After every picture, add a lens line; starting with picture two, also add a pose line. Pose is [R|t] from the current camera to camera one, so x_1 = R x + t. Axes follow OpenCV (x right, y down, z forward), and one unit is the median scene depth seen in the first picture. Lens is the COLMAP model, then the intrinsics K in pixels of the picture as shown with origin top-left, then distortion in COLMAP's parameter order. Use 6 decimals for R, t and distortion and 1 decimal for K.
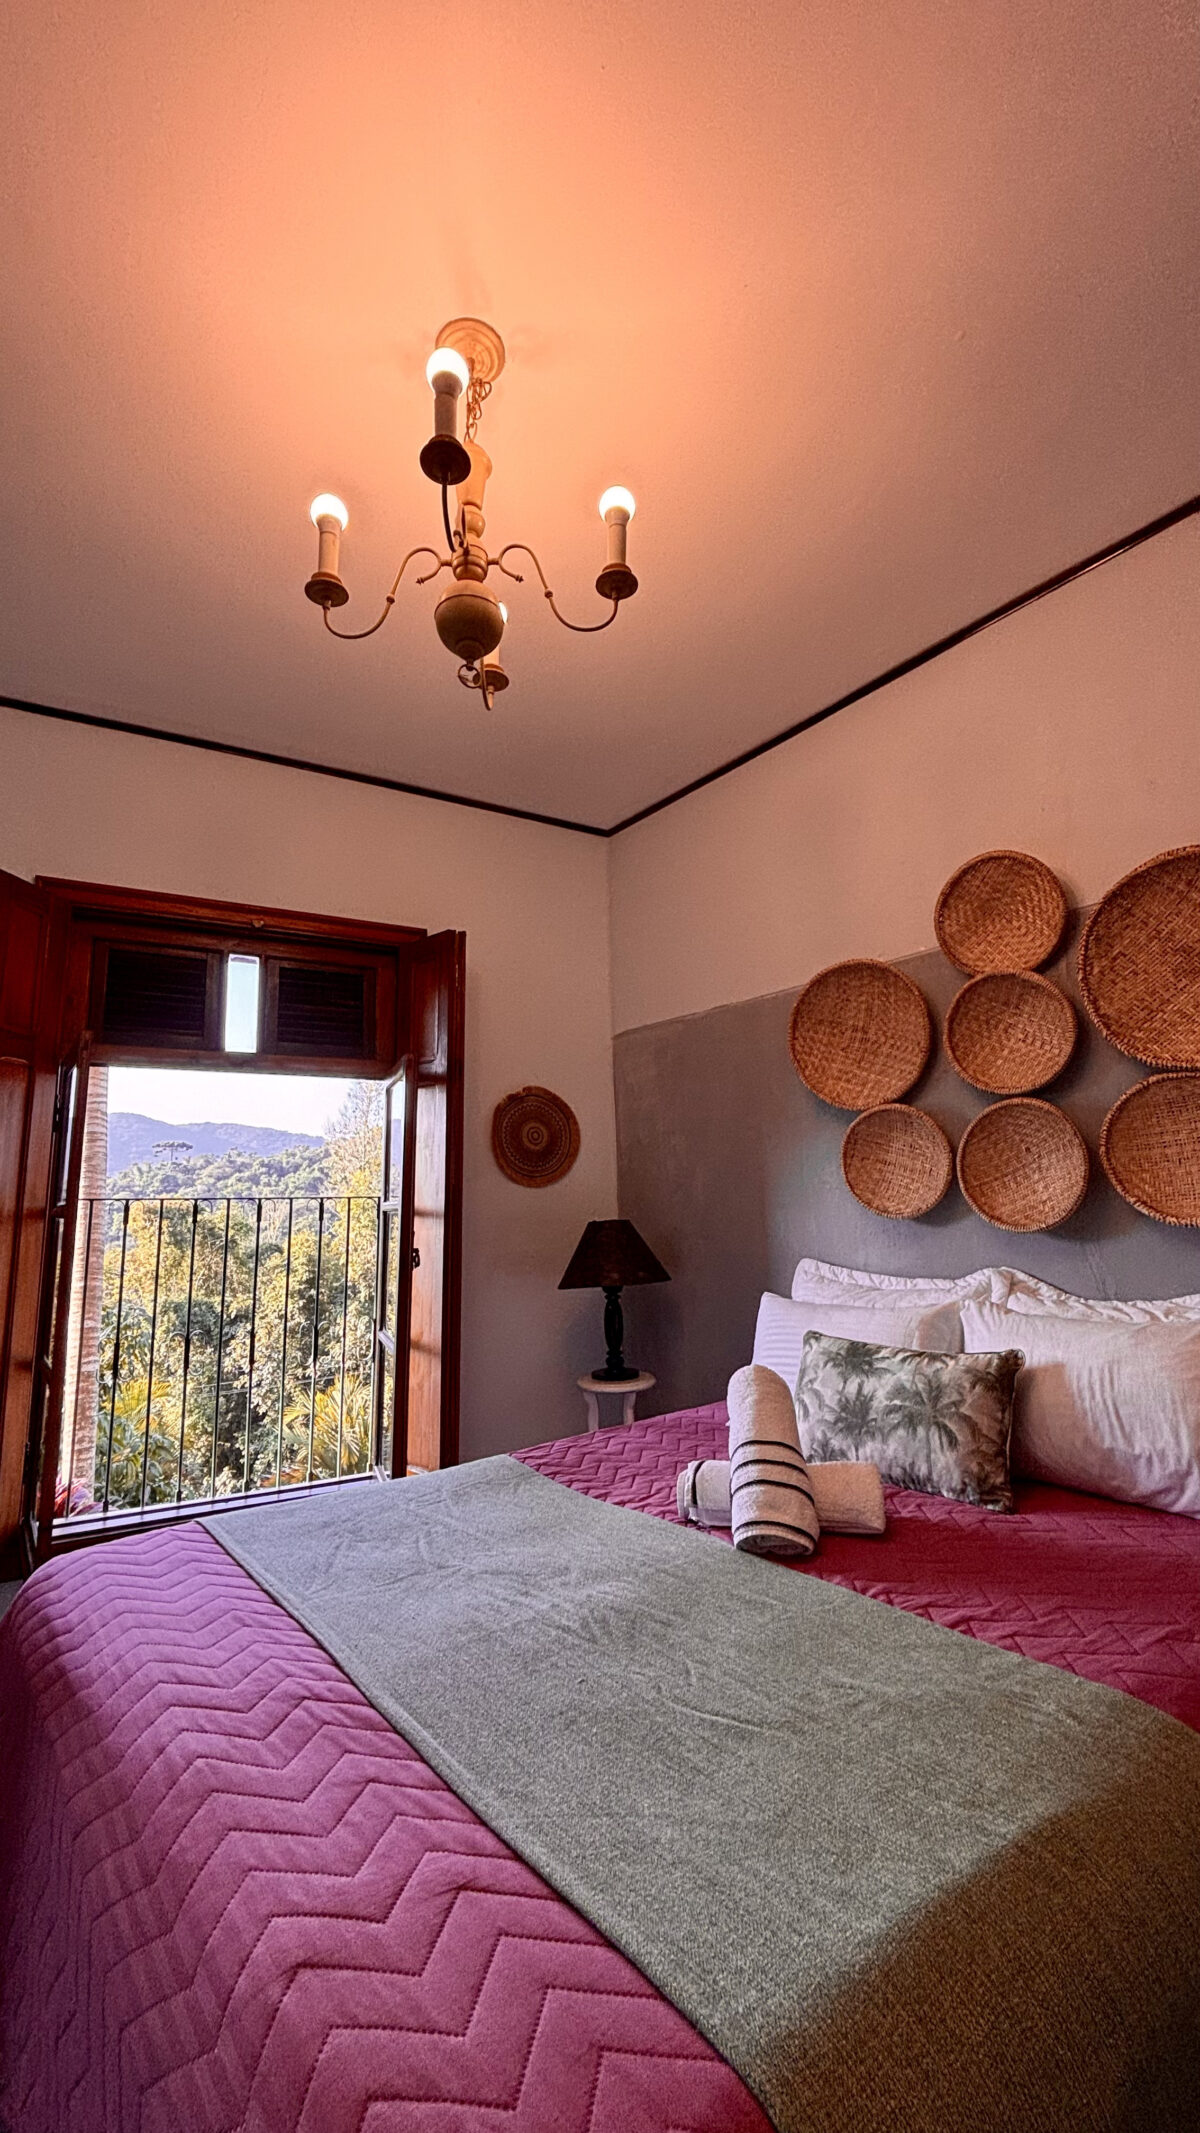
lens RADIAL K [[862.5, 0, 608.4], [0, 862.5, 1061.7], [0, 0, 1]] dist [-0.006650, 0.000062]
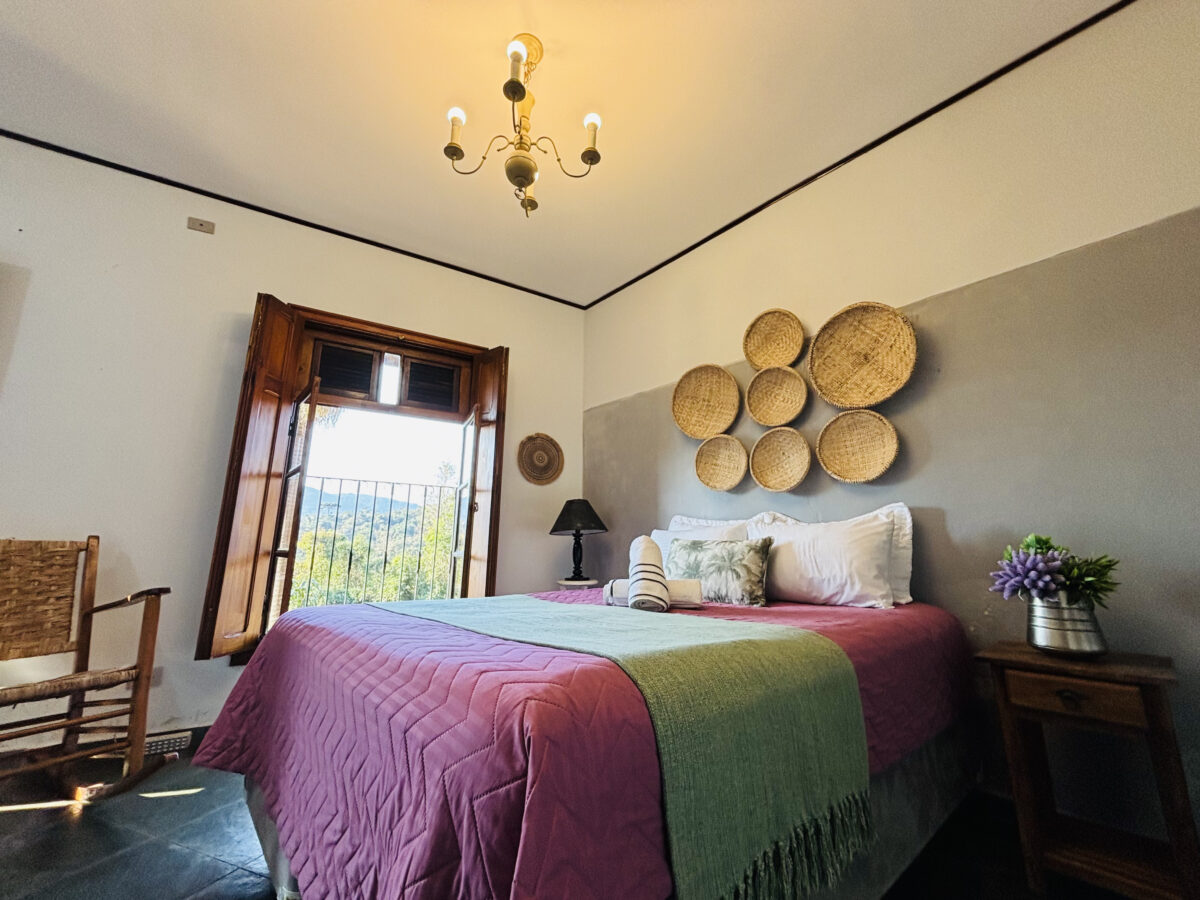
lens RADIAL K [[483.7, 0, 602.8], [0, 483.7, 446.3], [0, 0, 1]] dist [-0.000995, -0.000591]
pose [[0.998393, 0.039626, 0.040517, 0.012986], [-0.037844, 0.998321, -0.043845, 0.148441], [-0.042187, 0.042241, 0.998216, -0.120245]]
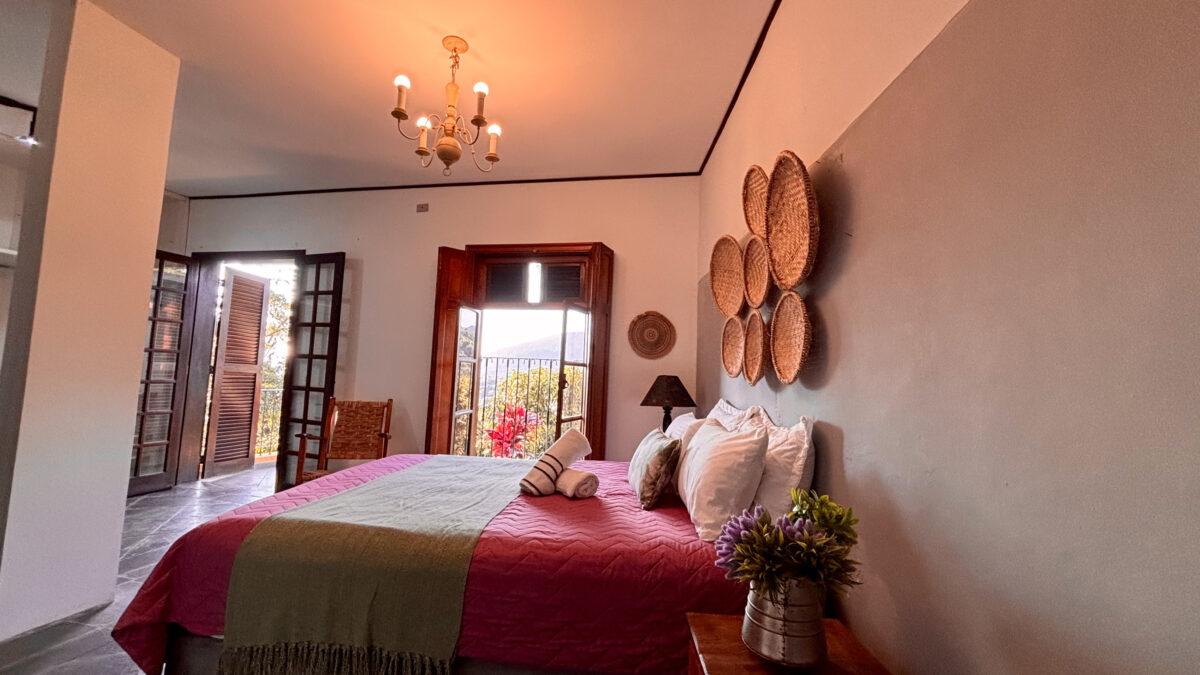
lens RADIAL K [[485.2, 0, 595.0], [0, 485.2, 331.8], [0, 0, 1]] dist [-0.006650, 0.000062]
pose [[0.759168, -0.009272, -0.650829, 0.840843], [0.056441, 0.997070, 0.051631, 0.016897], [0.648443, -0.075930, 0.757467, 0.041815]]
